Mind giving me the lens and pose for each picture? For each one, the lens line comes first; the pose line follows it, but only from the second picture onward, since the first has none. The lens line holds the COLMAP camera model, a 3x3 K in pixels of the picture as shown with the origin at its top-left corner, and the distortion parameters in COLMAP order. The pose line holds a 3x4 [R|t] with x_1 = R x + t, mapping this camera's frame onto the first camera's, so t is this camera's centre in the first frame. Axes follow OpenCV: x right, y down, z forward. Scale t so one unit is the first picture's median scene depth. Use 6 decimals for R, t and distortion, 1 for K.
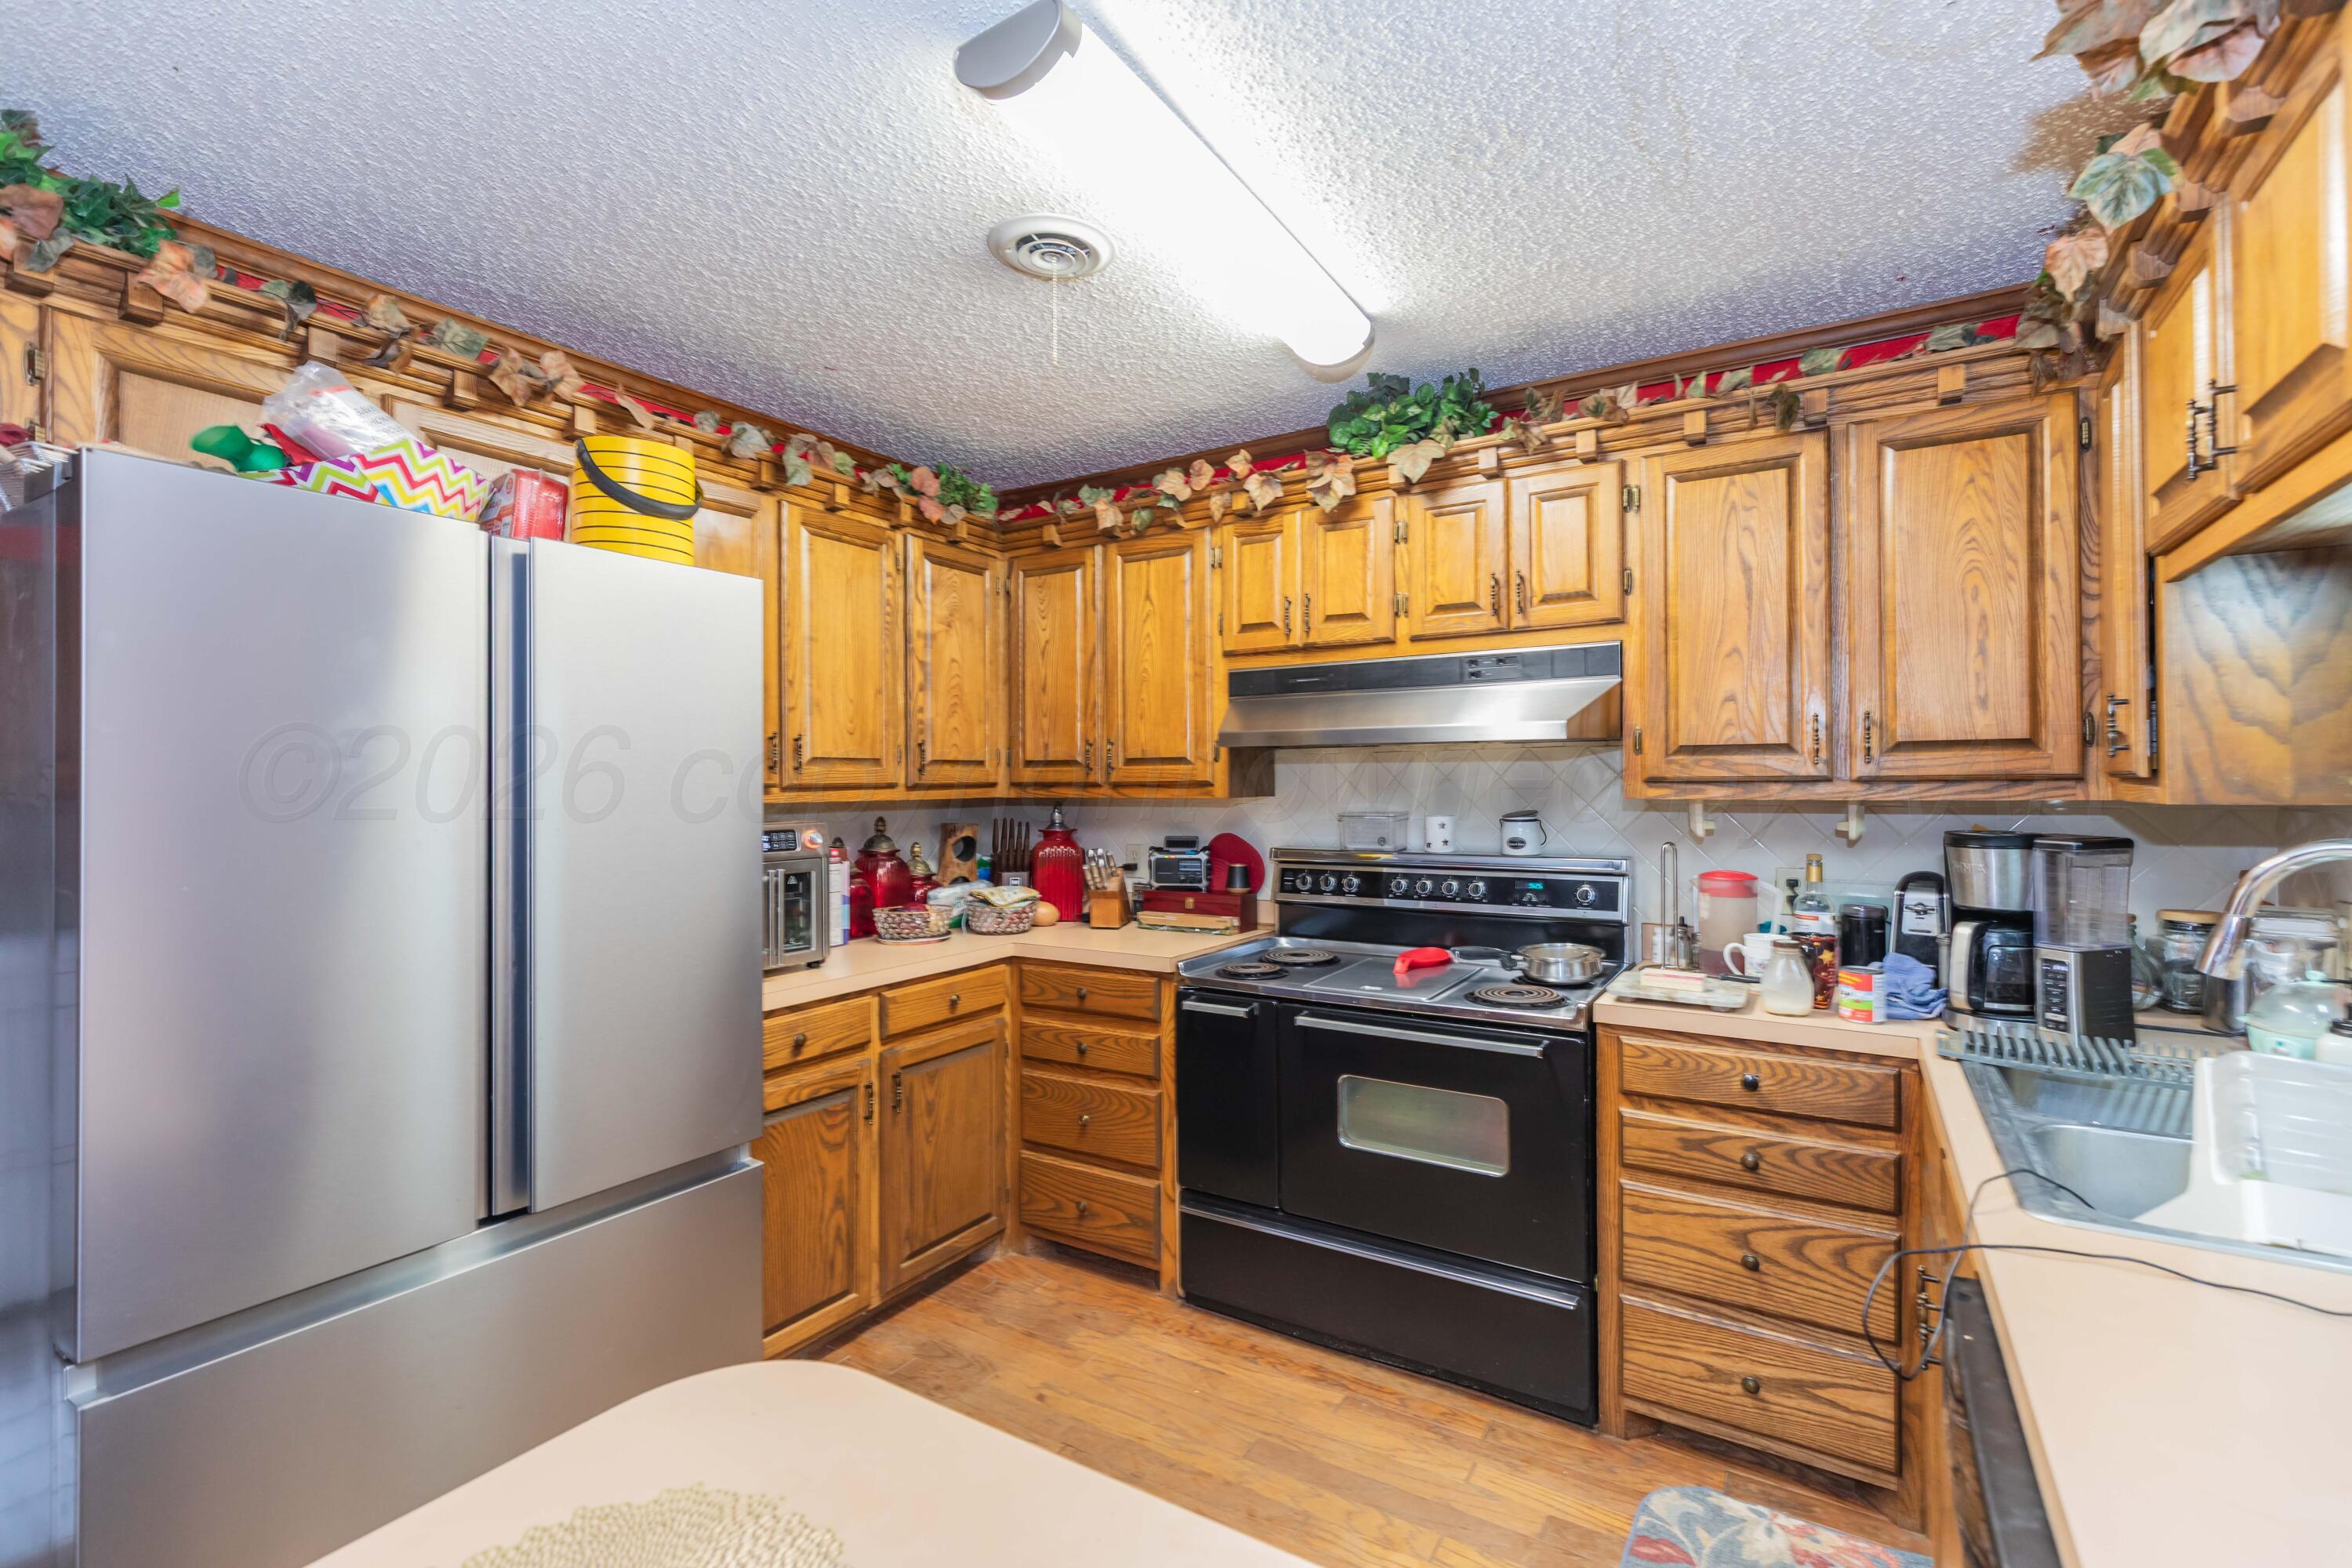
lens RADIAL K [[1033.2, 0, 1188.5], [0, 1033.2, 777.5], [0, 0, 1]] dist [0.002899, -0.000704]
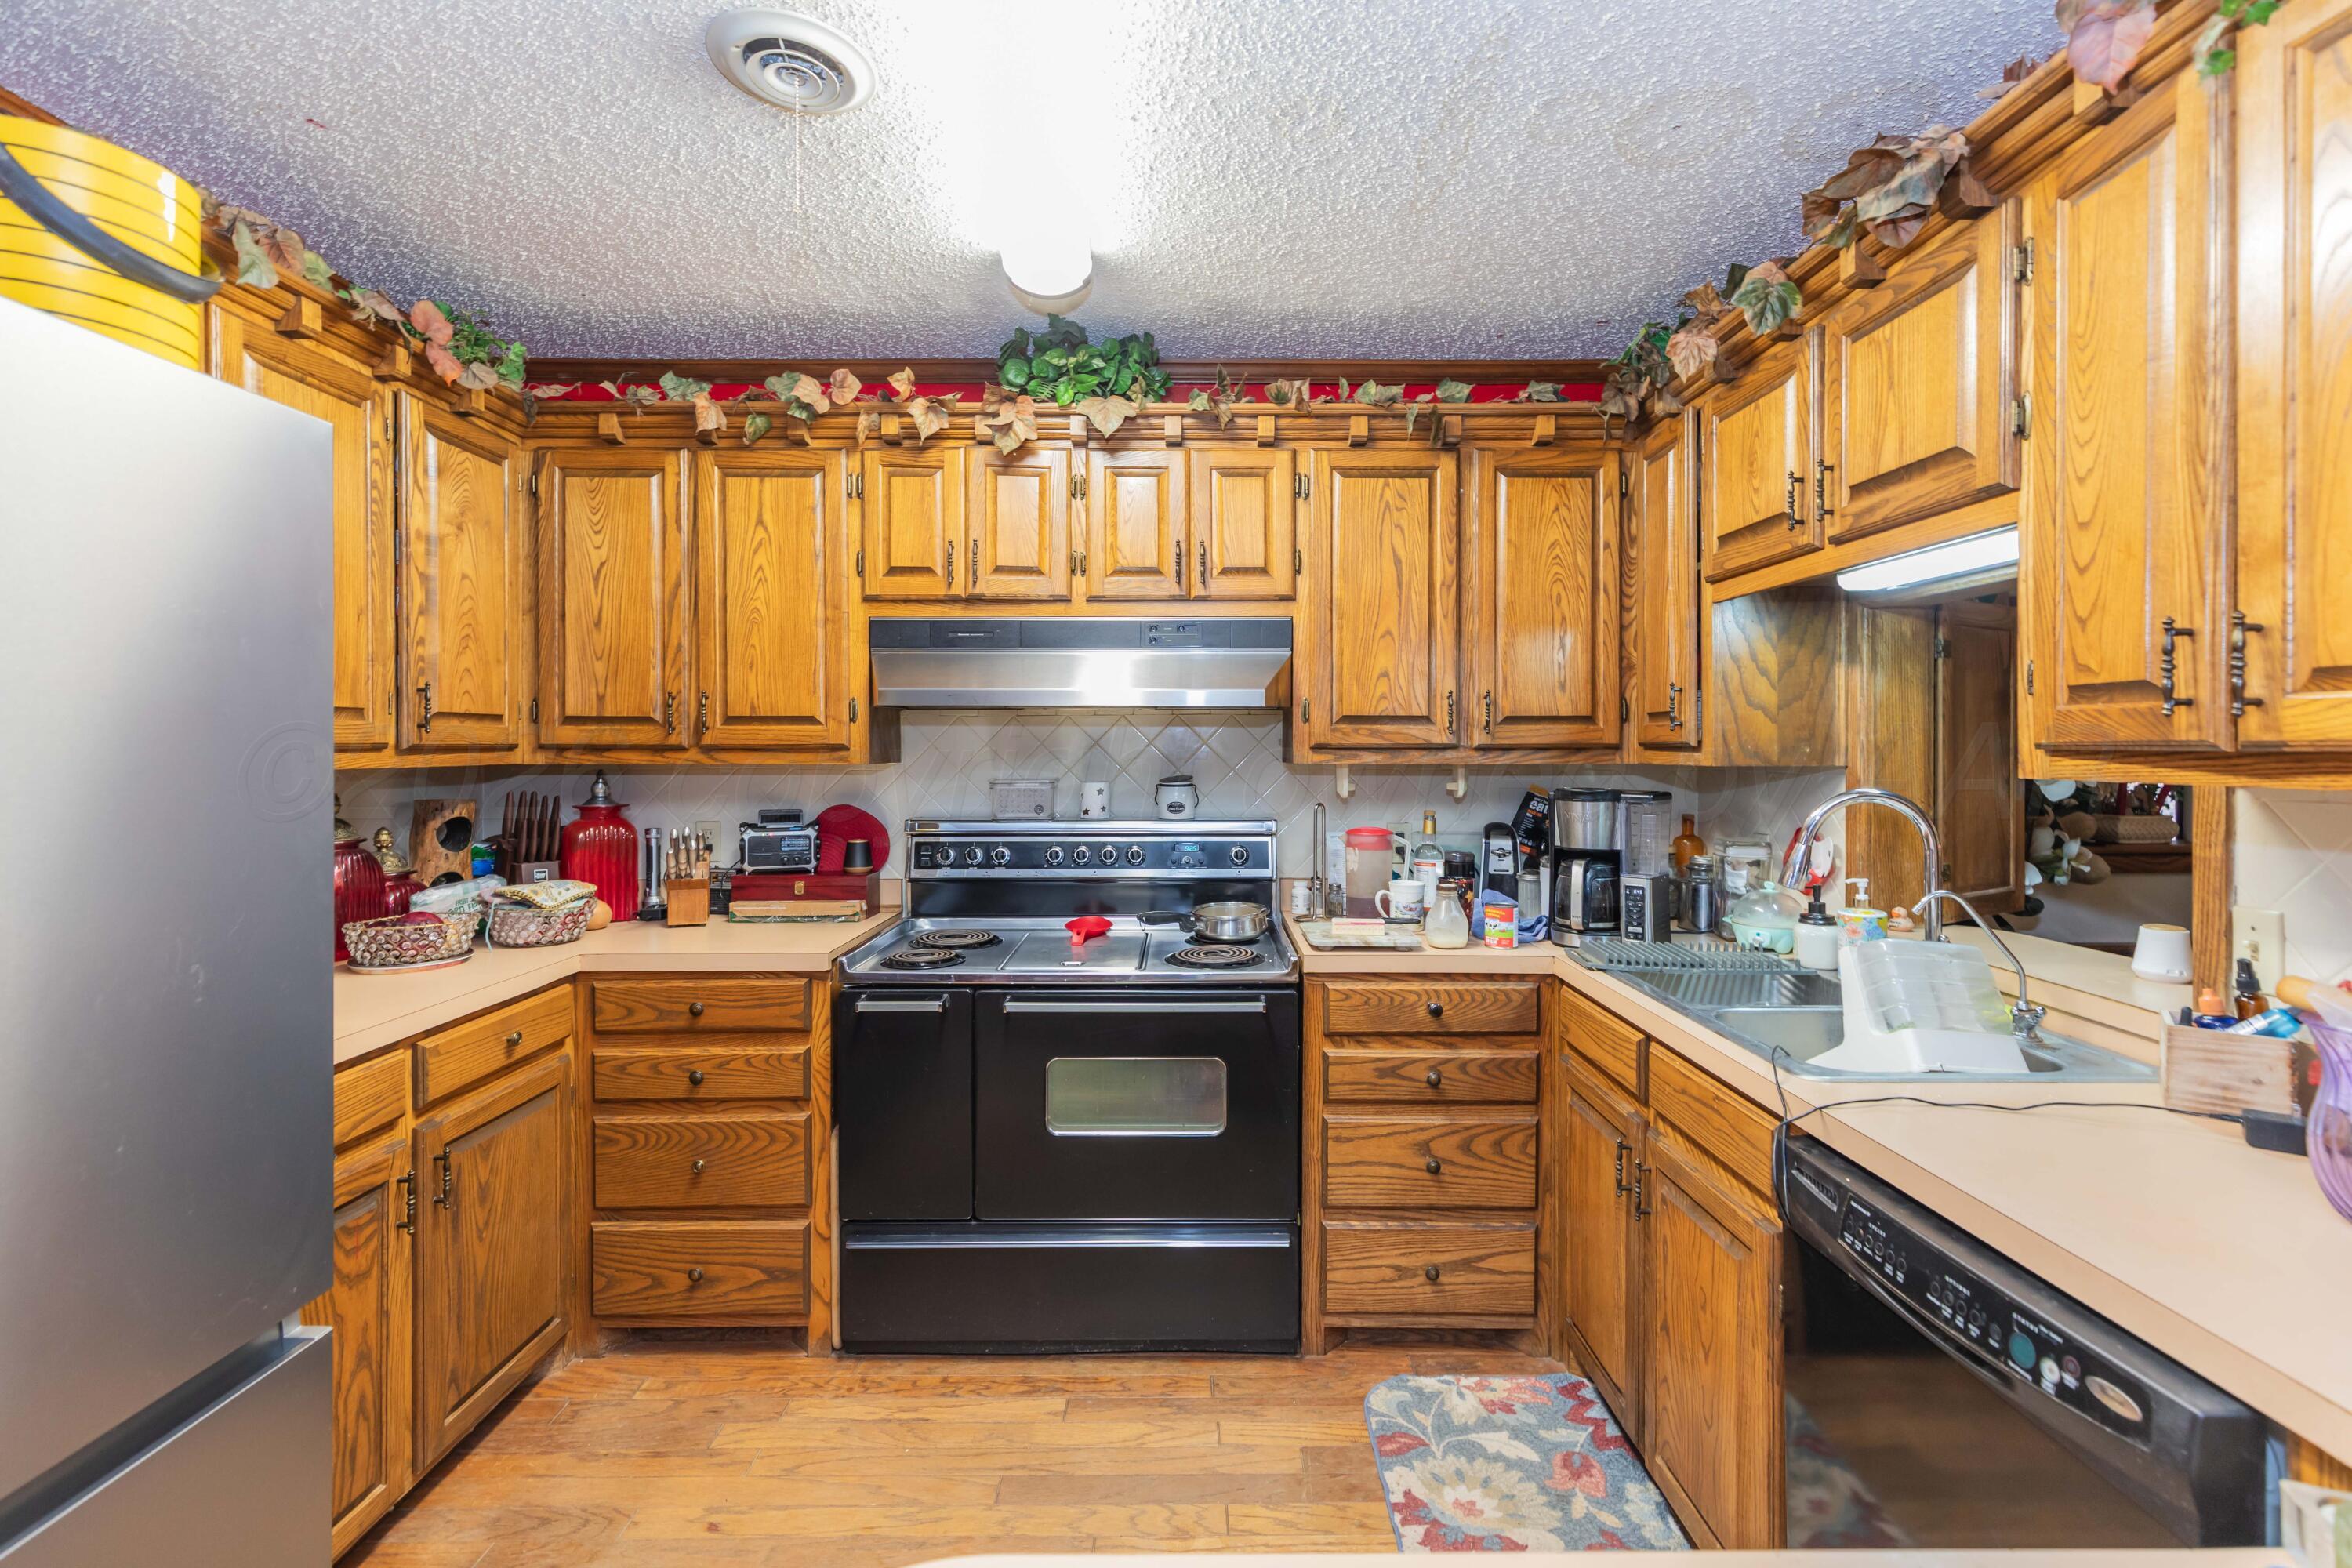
lens RADIAL K [[1046.6, 0, 1180.4], [0, 1046.6, 752.6], [0, 0, 1]] dist [0.009452, -0.006274]
pose [[0.847632, 0.004228, 0.530567, -0.259267], [-0.008086, 0.999955, 0.004950, 0.004709], [-0.530522, -0.008486, 0.847629, 0.137405]]
